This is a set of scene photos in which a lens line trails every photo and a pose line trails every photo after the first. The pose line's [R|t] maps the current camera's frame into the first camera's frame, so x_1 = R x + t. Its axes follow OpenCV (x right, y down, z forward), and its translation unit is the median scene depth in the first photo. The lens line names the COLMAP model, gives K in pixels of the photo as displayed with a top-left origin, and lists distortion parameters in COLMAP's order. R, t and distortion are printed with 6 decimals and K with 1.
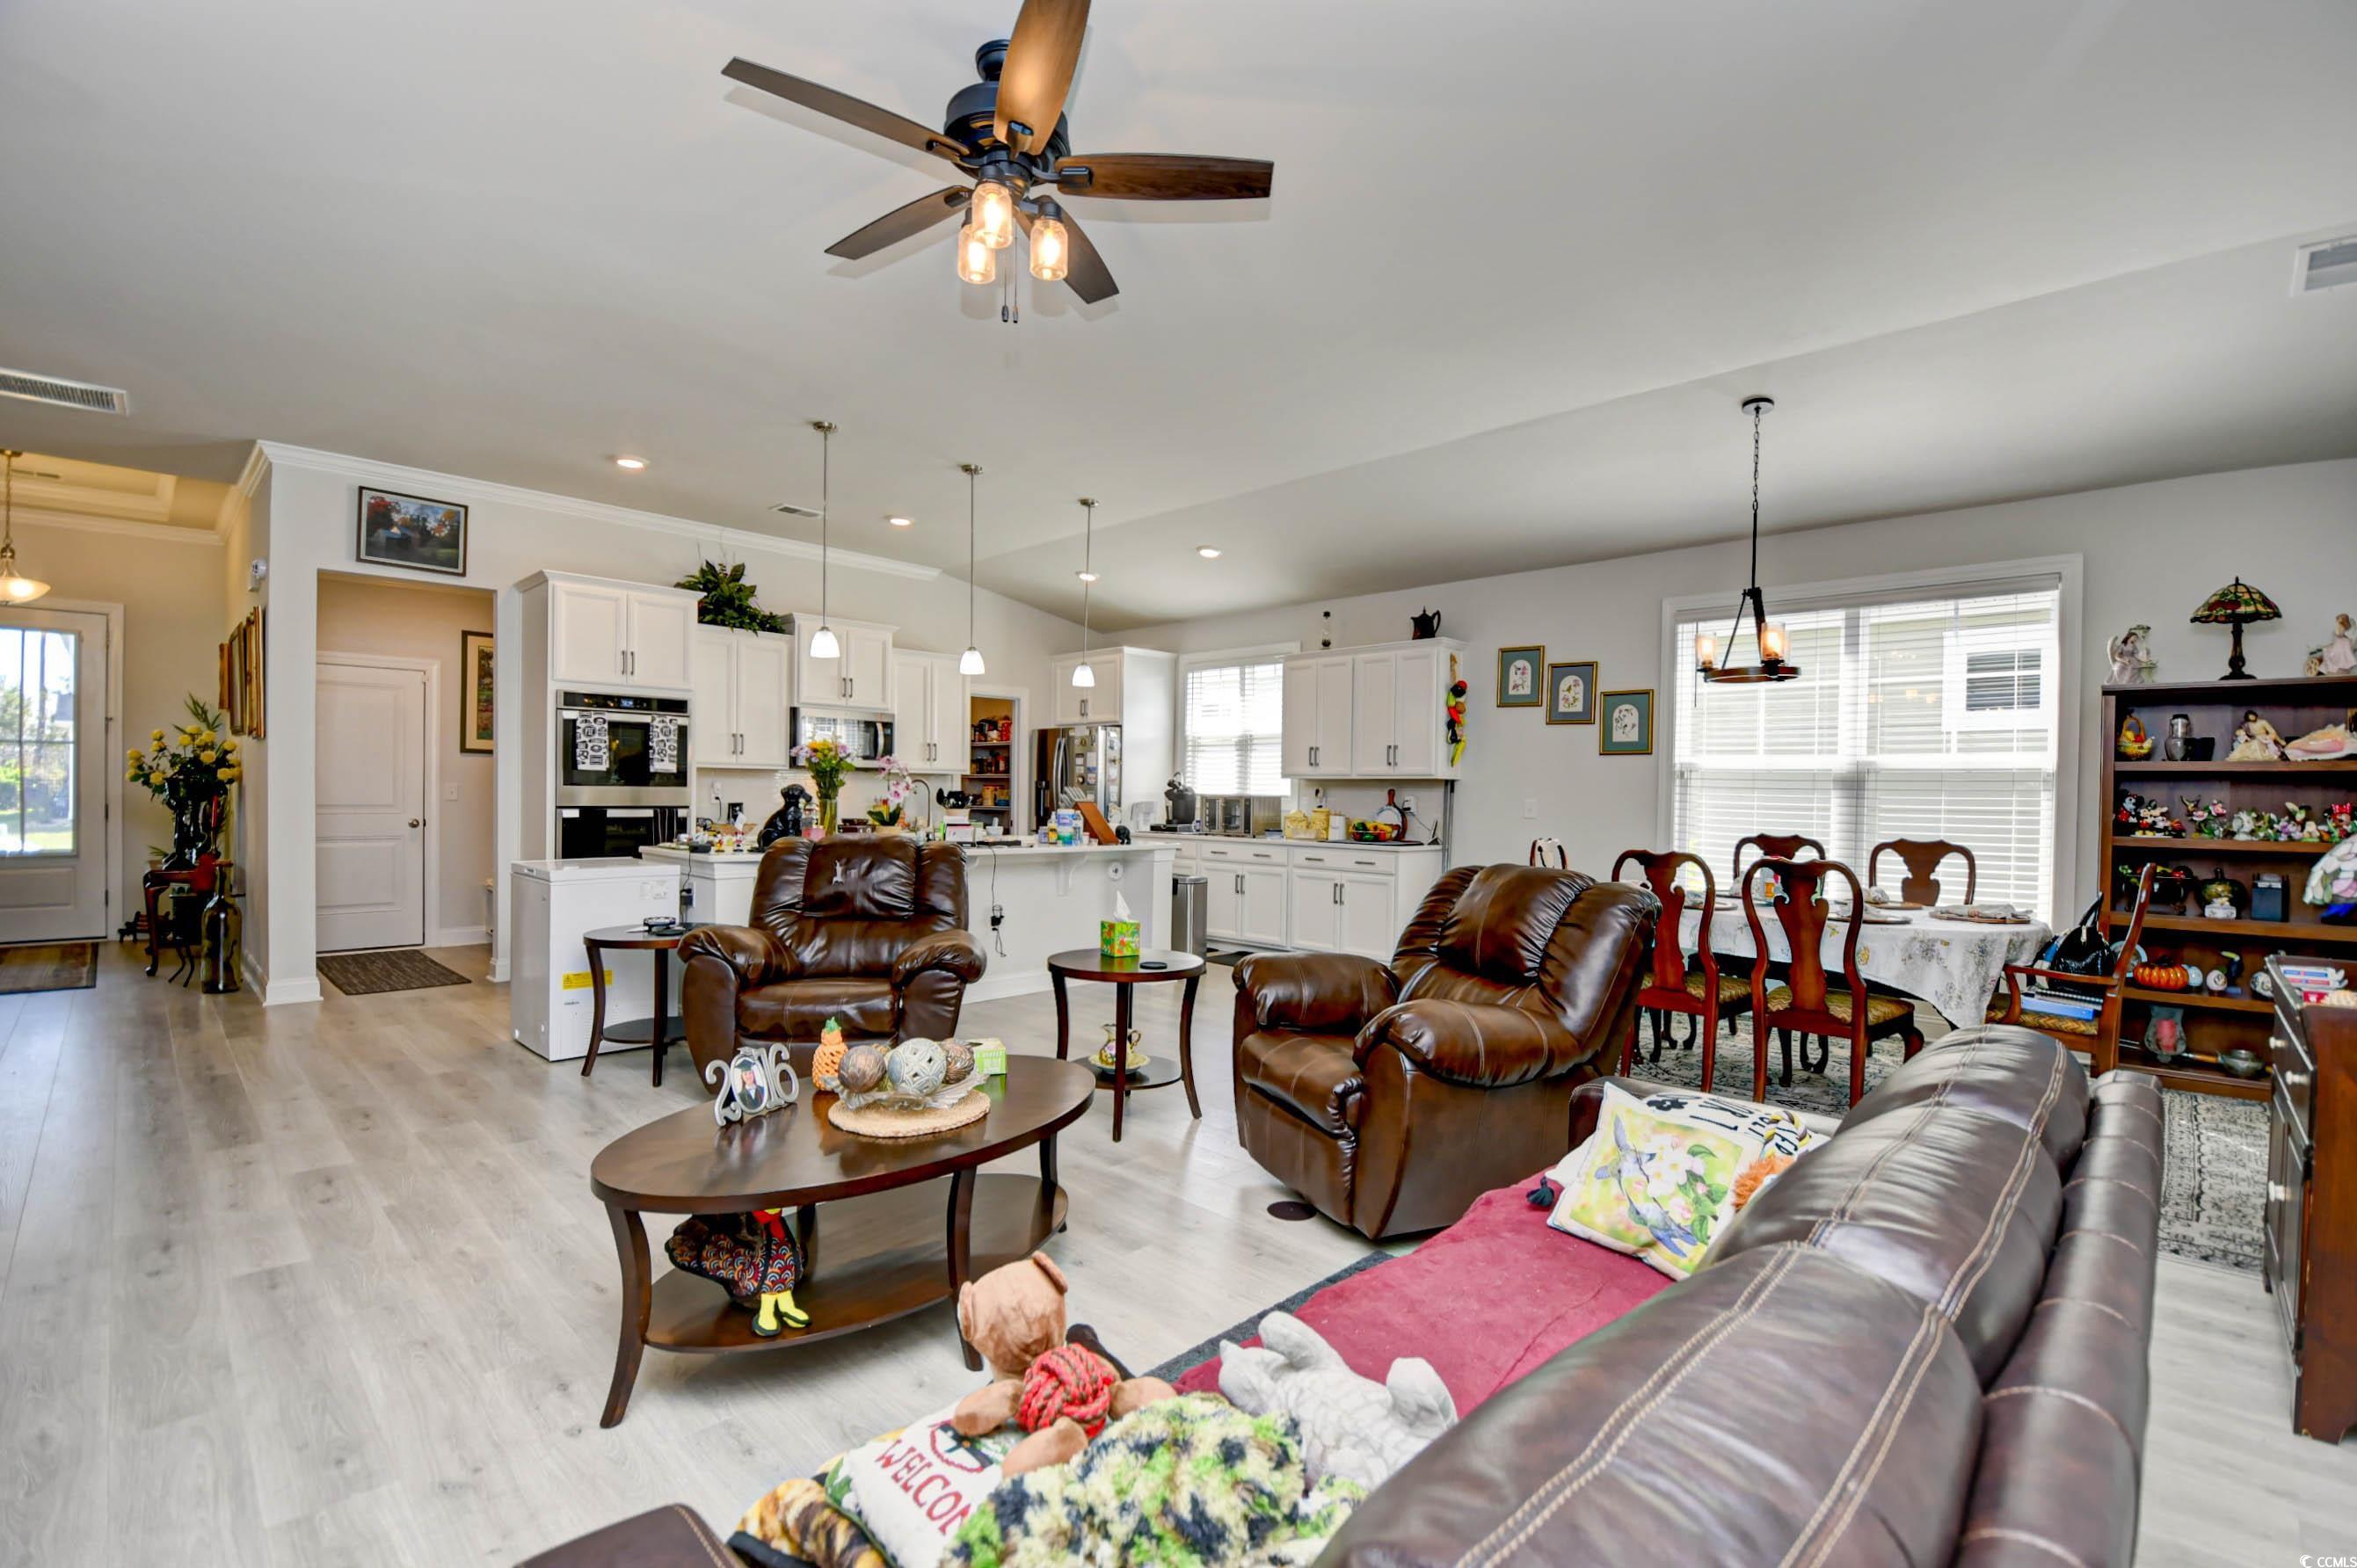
lens RADIAL K [[1047.2, 0, 1171.1], [0, 1047.2, 807.6], [0, 0, 1]] dist [-0.012837, -0.000314]
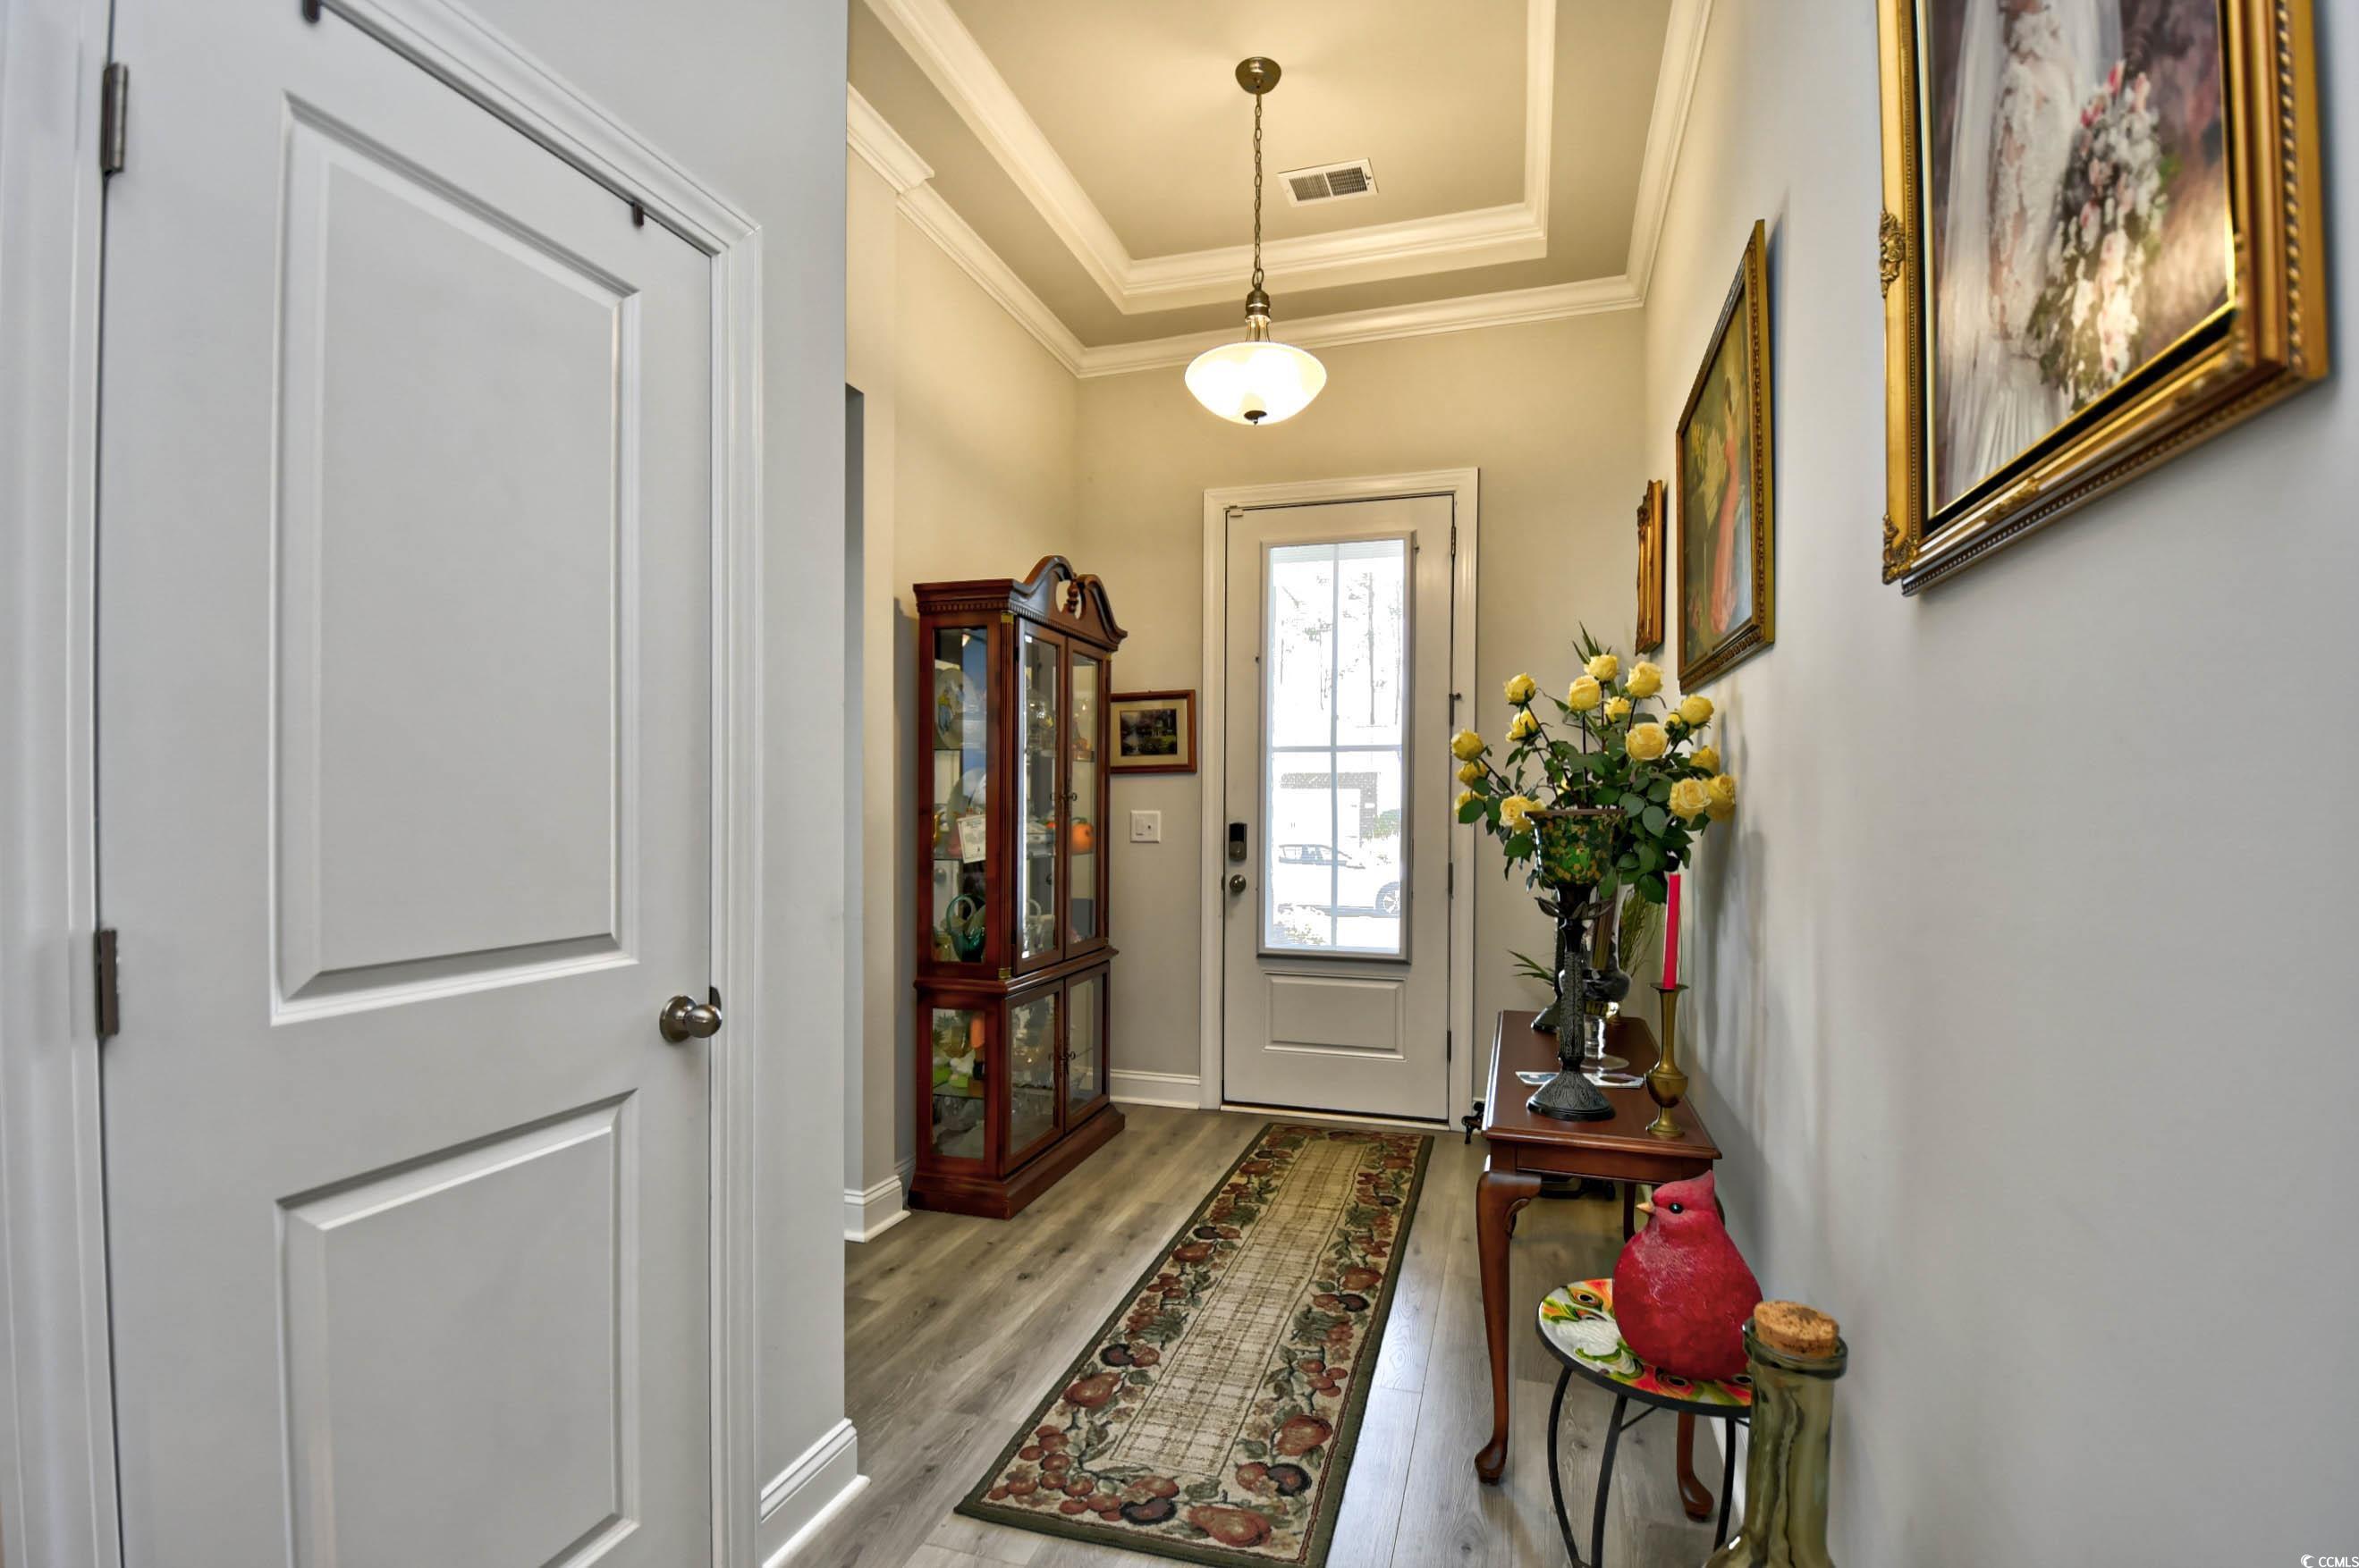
lens RADIAL K [[1048.0, 0, 1172.1], [0, 1048.0, 807.6], [0, 0, 1]] dist [-0.012837, -0.000314]
pose [[0.440125, -0.011624, -0.897861, -0.723799], [-0.016628, 0.999639, -0.021093, -0.020898], [0.897783, 0.024213, 0.439773, 0.749423]]
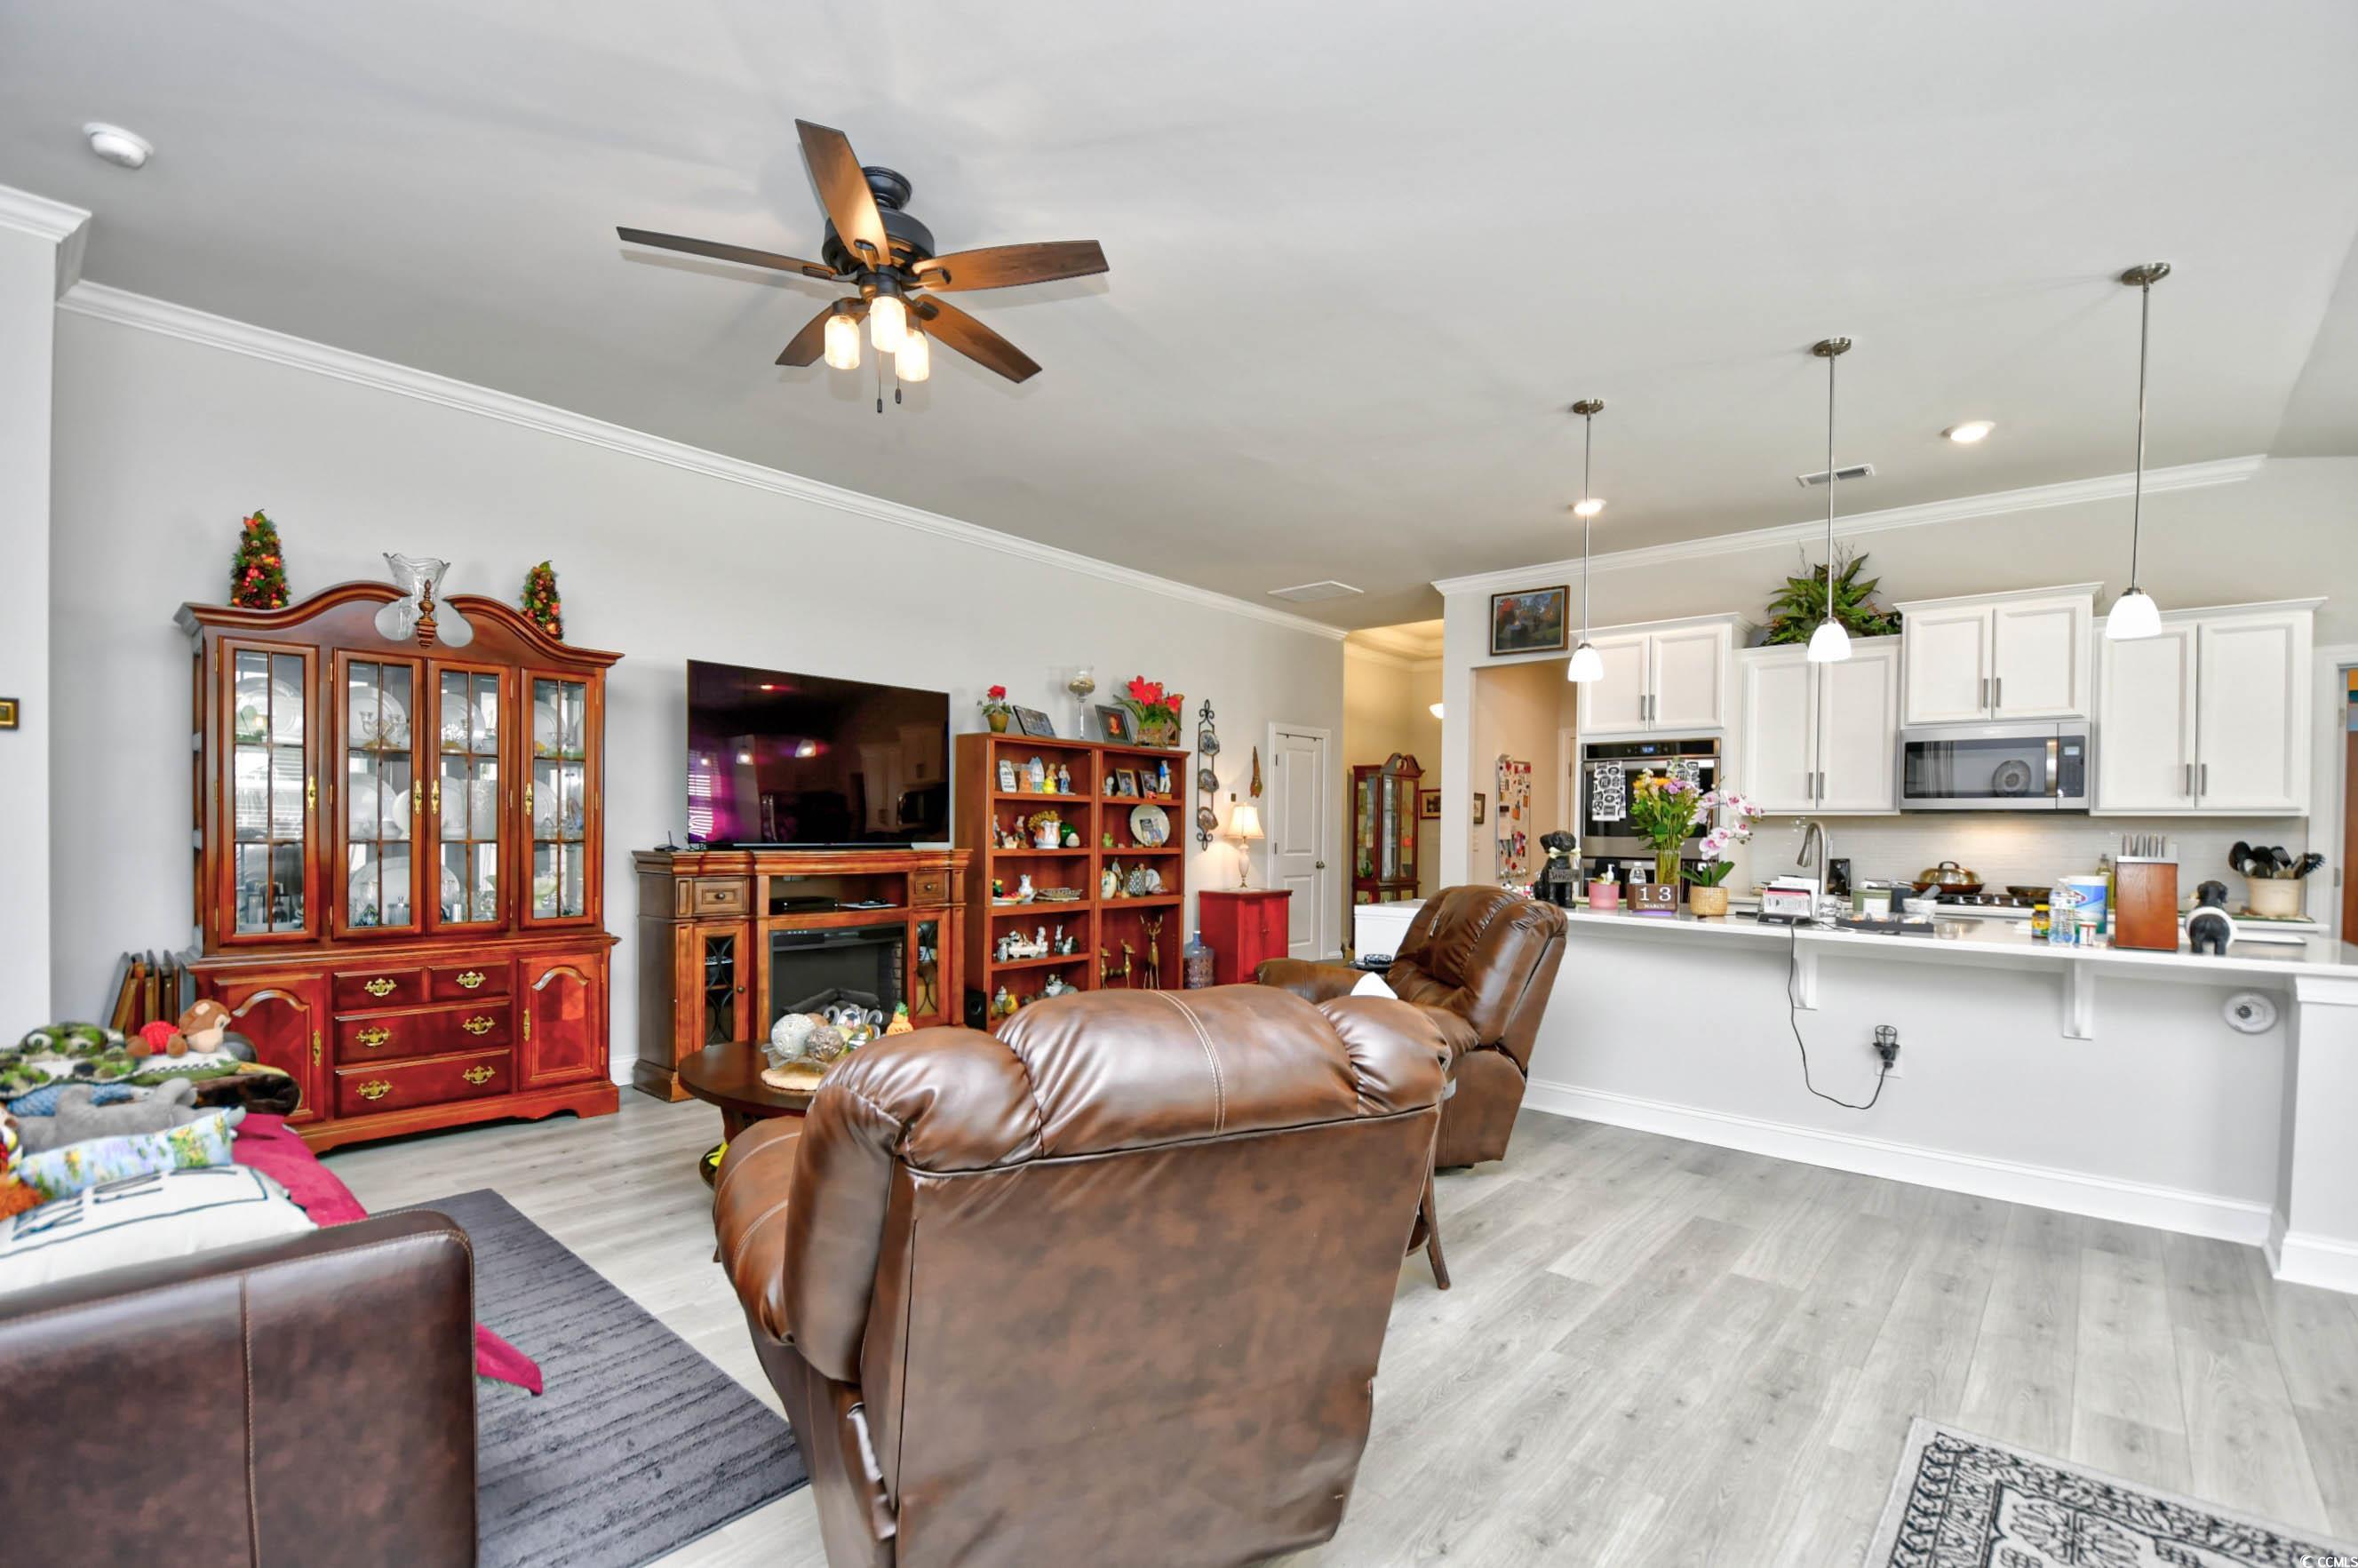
lens RADIAL K [[1047.7, 0, 1171.6], [0, 1047.7, 807.6], [0, 0, 1]] dist [-0.012837, -0.000314]
pose [[0.046110, -0.033956, -0.998359, 0.390615], [-0.028553, 0.998969, -0.035296, -0.001166], [0.998528, 0.030133, 0.045093, 0.503733]]
